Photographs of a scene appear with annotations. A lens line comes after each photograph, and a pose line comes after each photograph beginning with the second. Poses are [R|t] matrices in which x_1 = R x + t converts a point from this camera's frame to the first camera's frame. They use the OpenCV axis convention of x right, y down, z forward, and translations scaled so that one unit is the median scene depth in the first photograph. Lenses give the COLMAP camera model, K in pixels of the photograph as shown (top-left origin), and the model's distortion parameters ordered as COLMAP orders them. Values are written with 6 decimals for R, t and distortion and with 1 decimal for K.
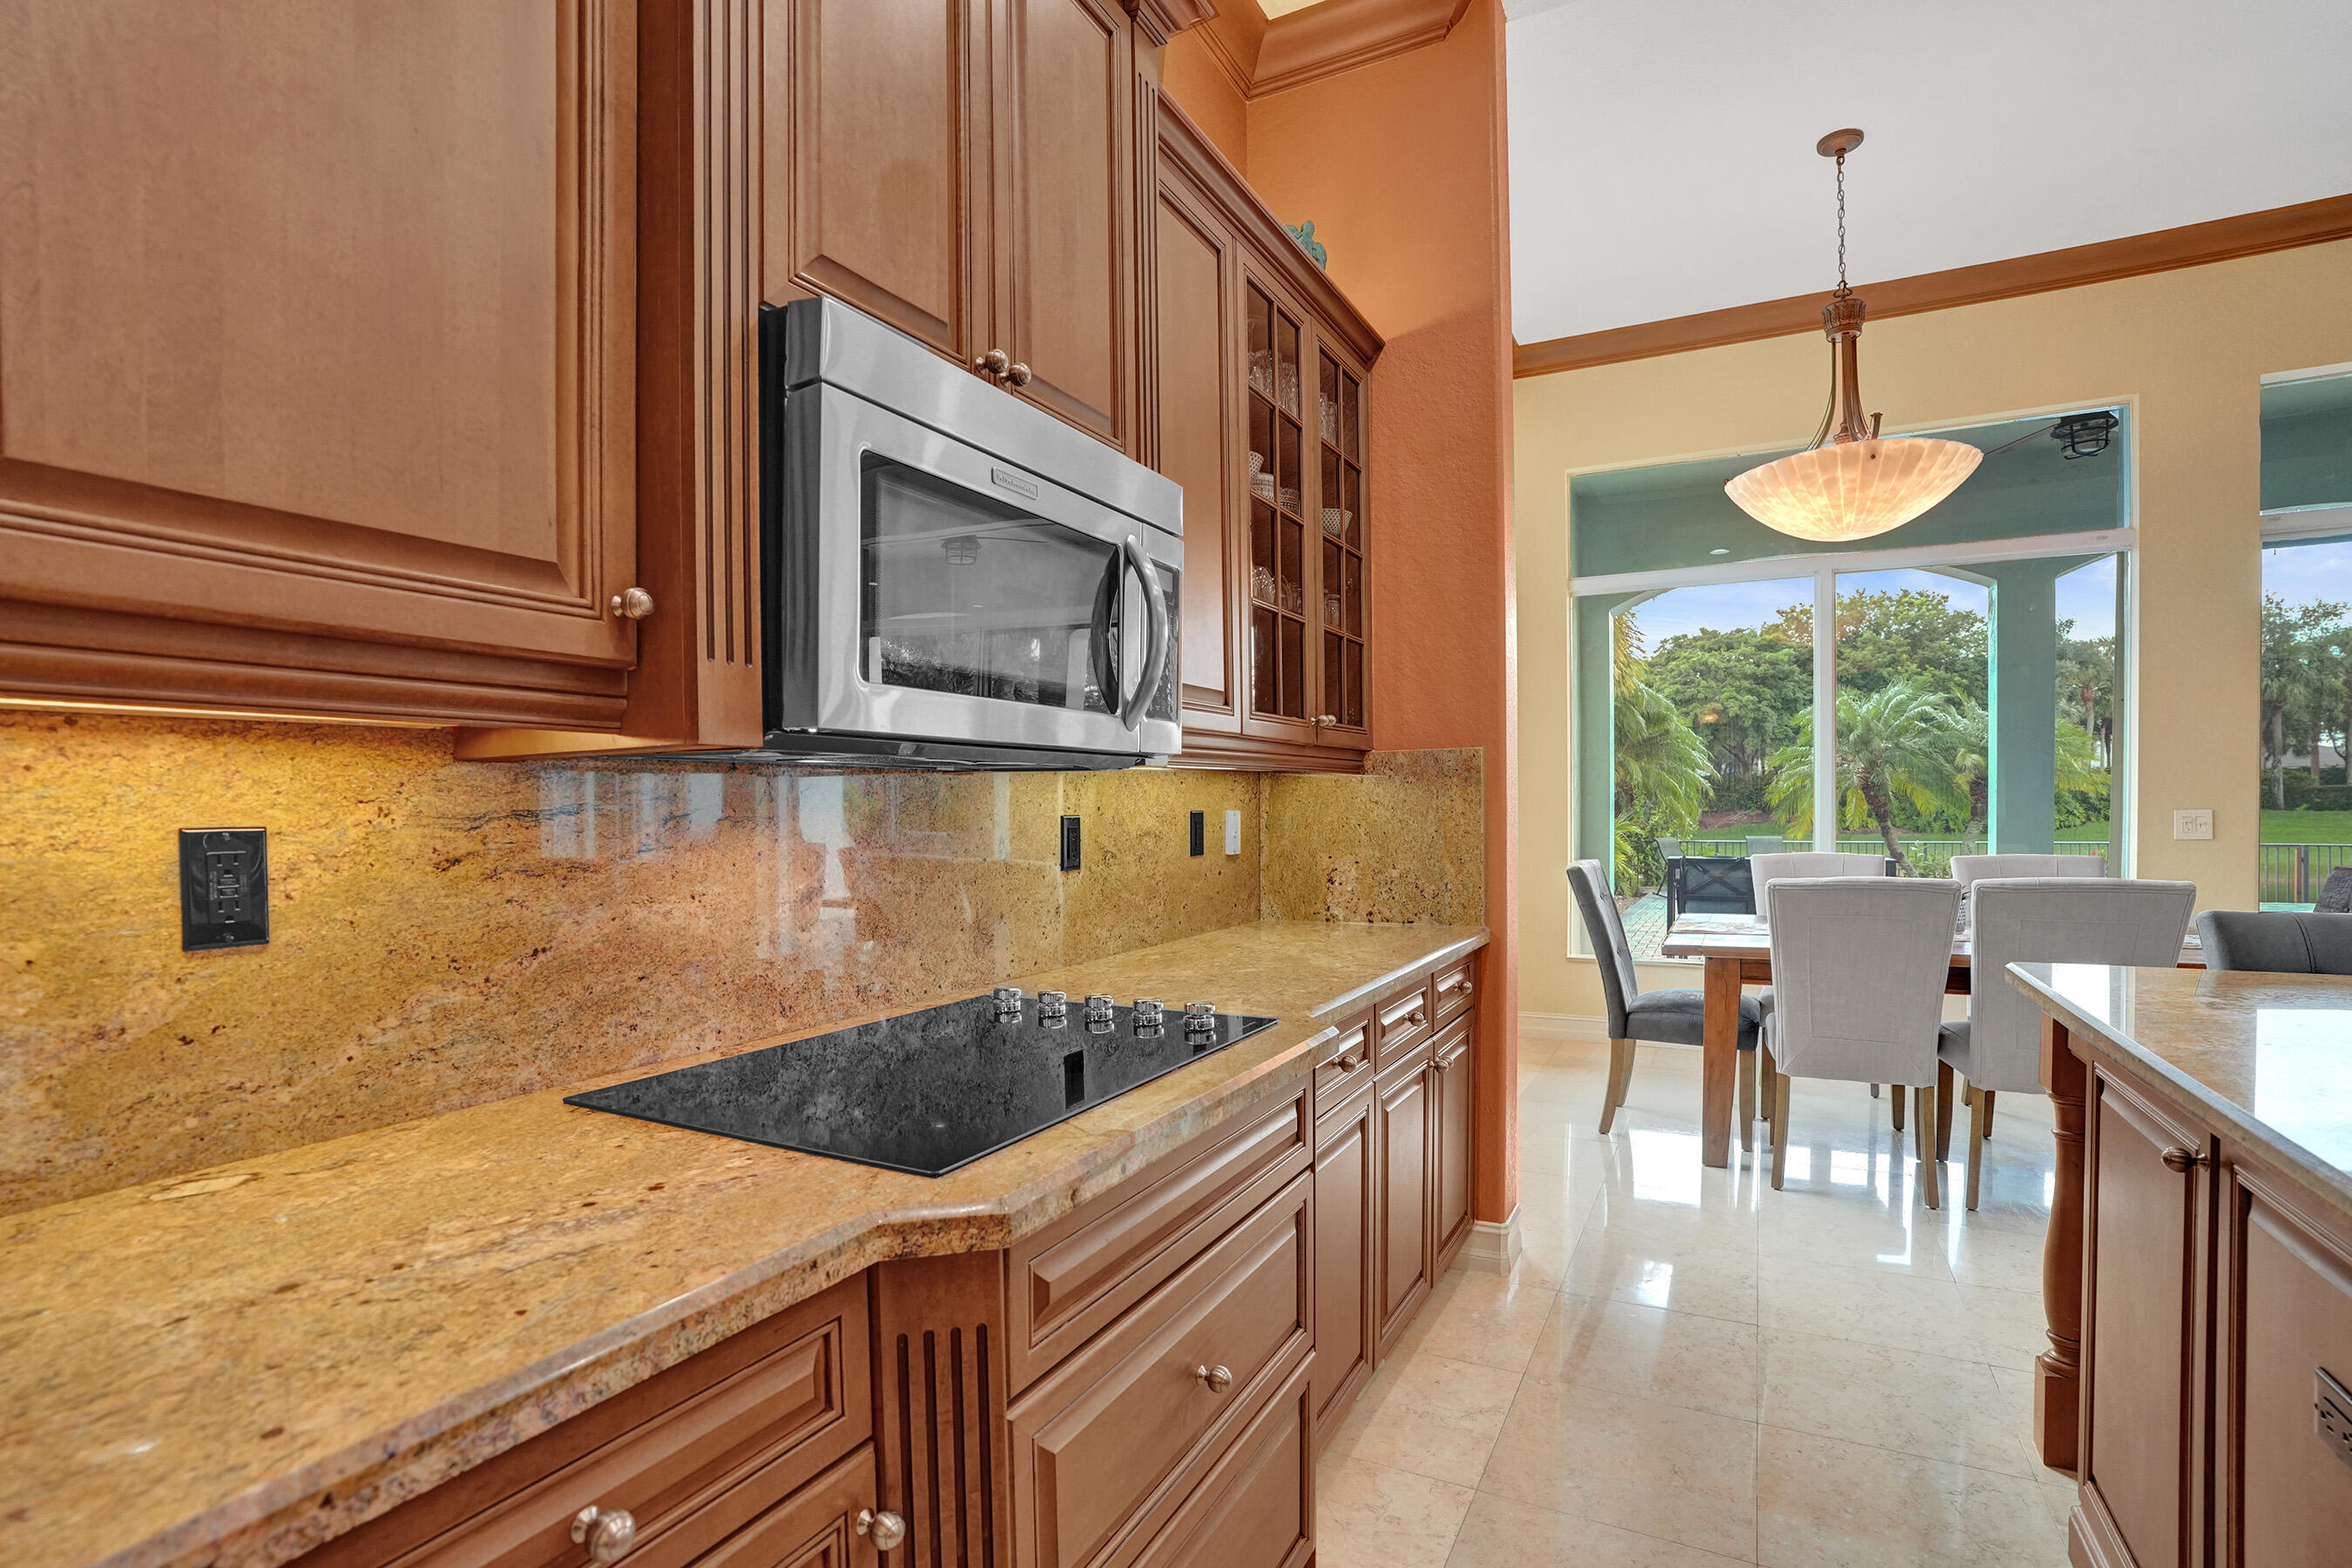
lens RADIAL K [[1099.1, 0, 1171.8], [0, 1099.1, 833.1], [0, 0, 1]] dist [-0.064294, 0.023322]
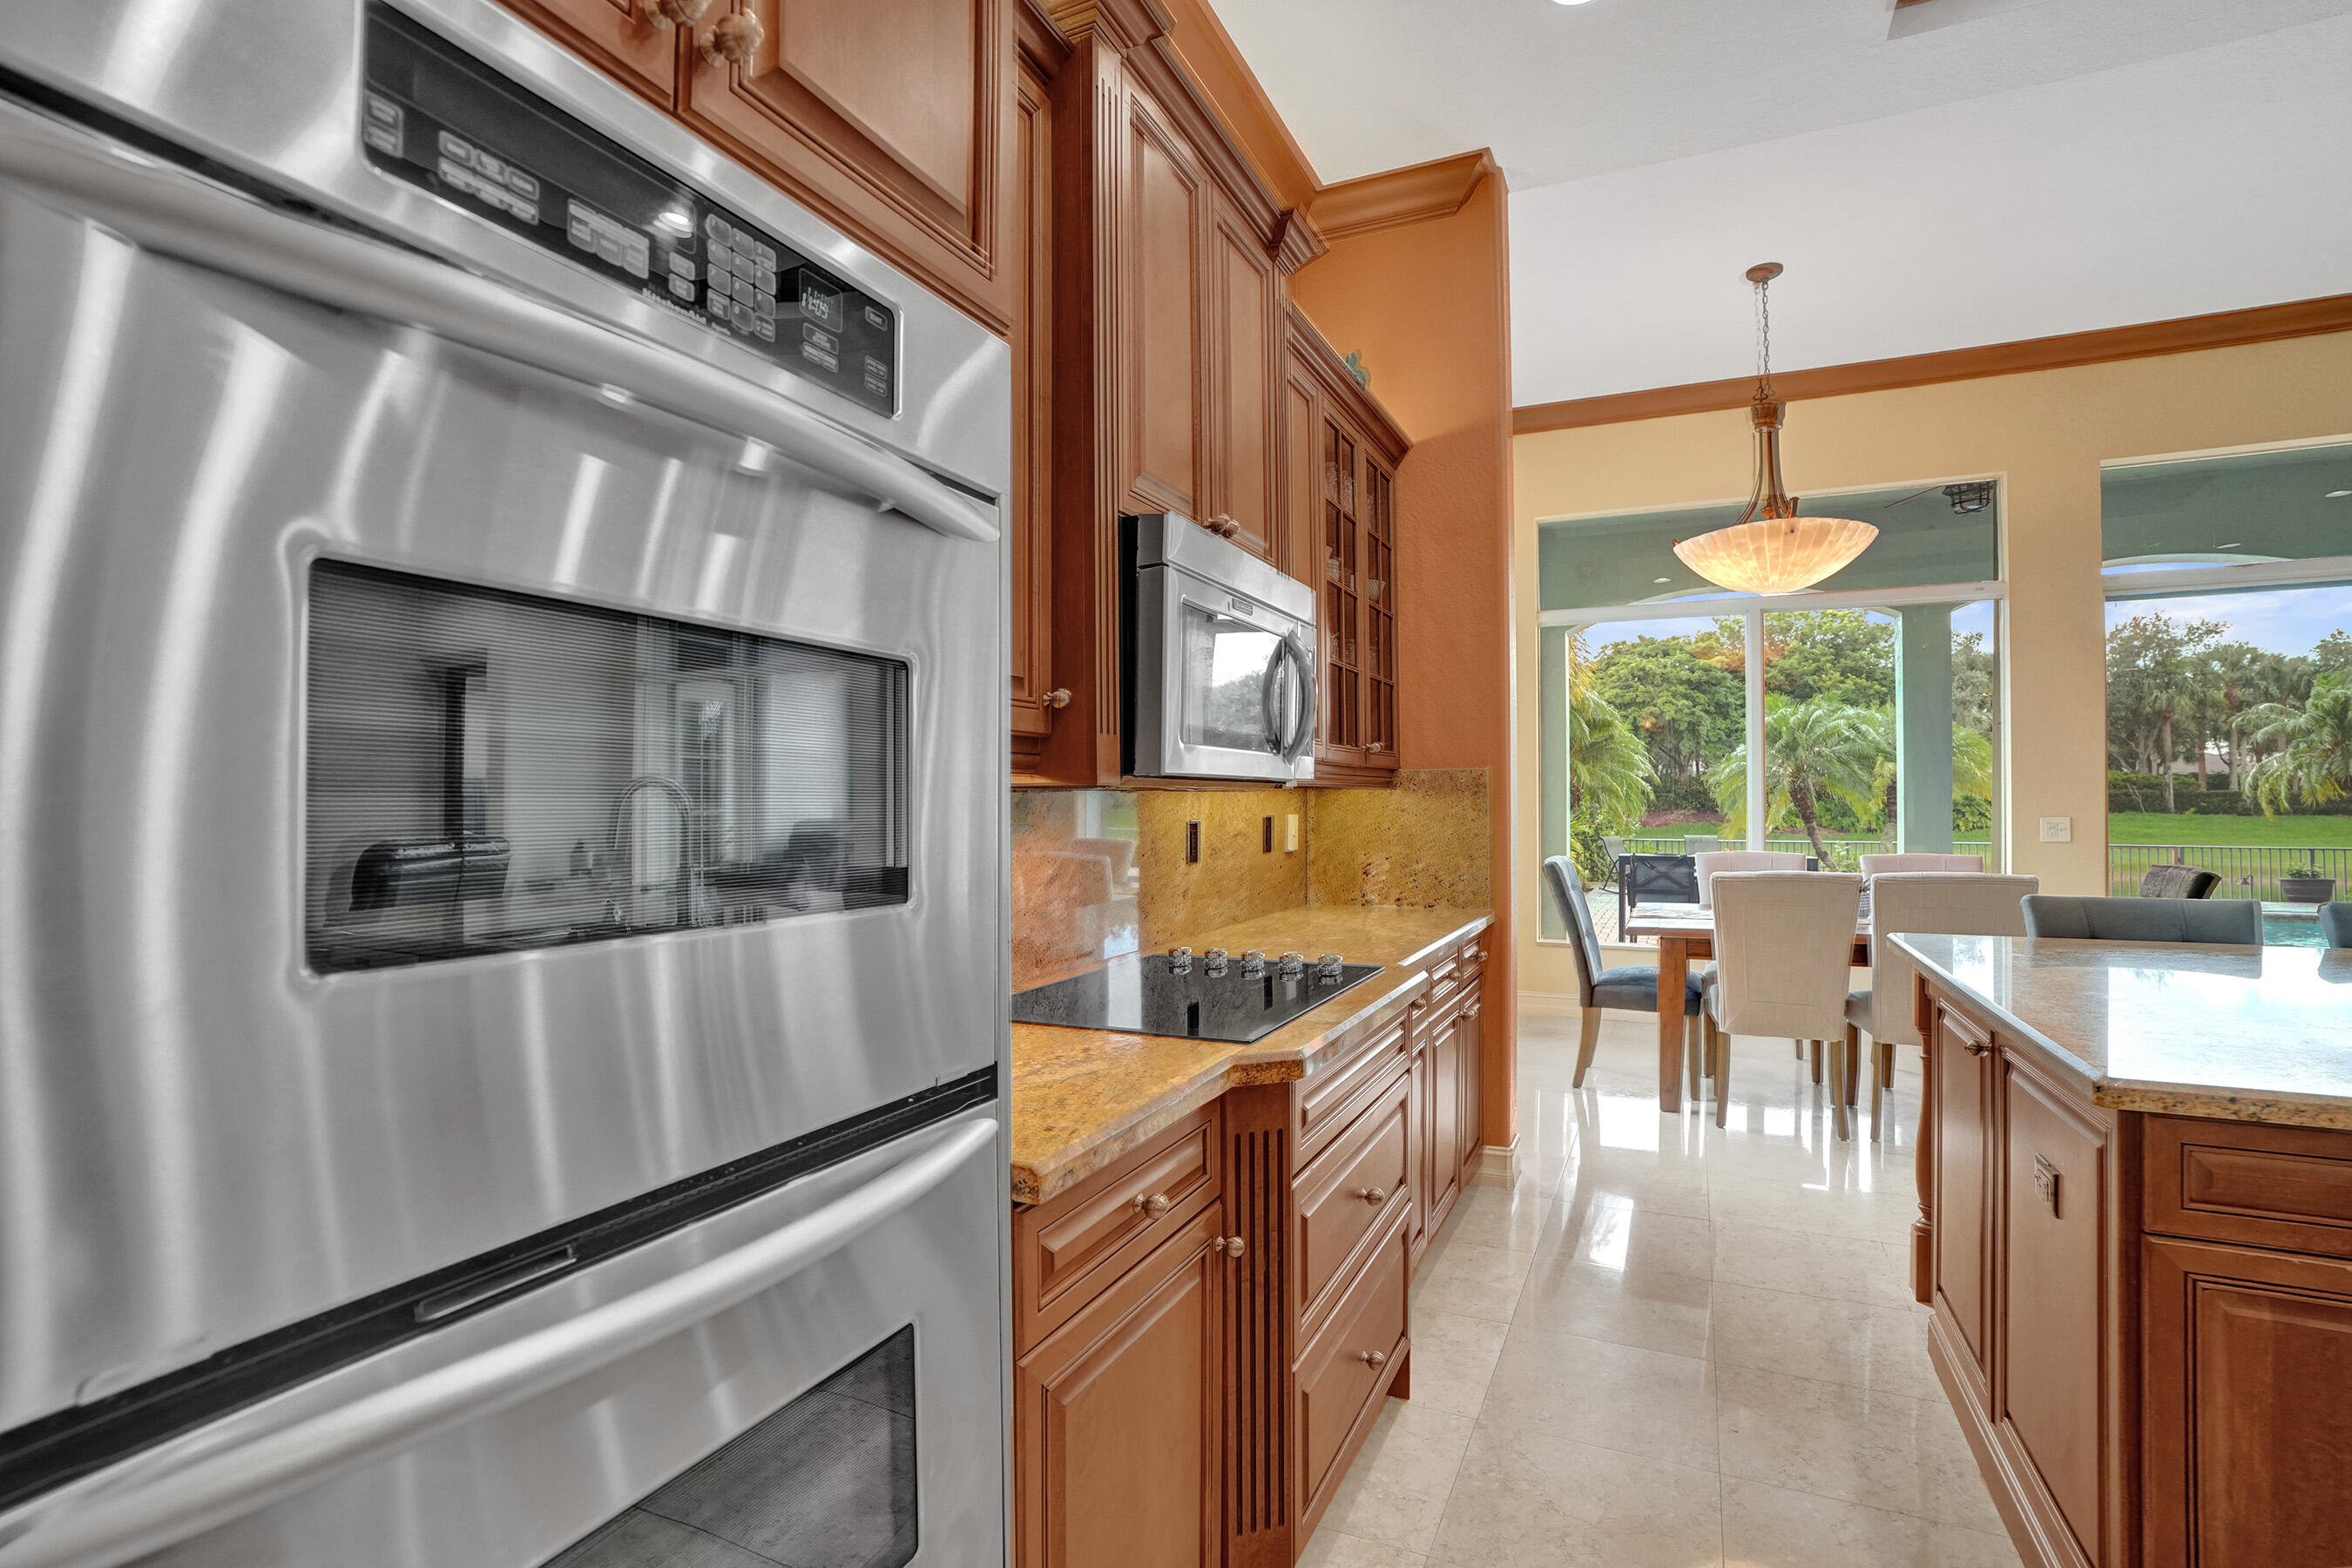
lens RADIAL K [[1099.1, 0, 1177.3], [0, 1099.1, 792.8], [0, 0, 1]] dist [-0.064294, 0.023322]
pose [[0.998553, 0.008194, 0.053140, -0.118926], [-0.006434, 0.999427, -0.033223, -0.004182], [-0.053382, 0.032833, 0.998034, -0.197610]]
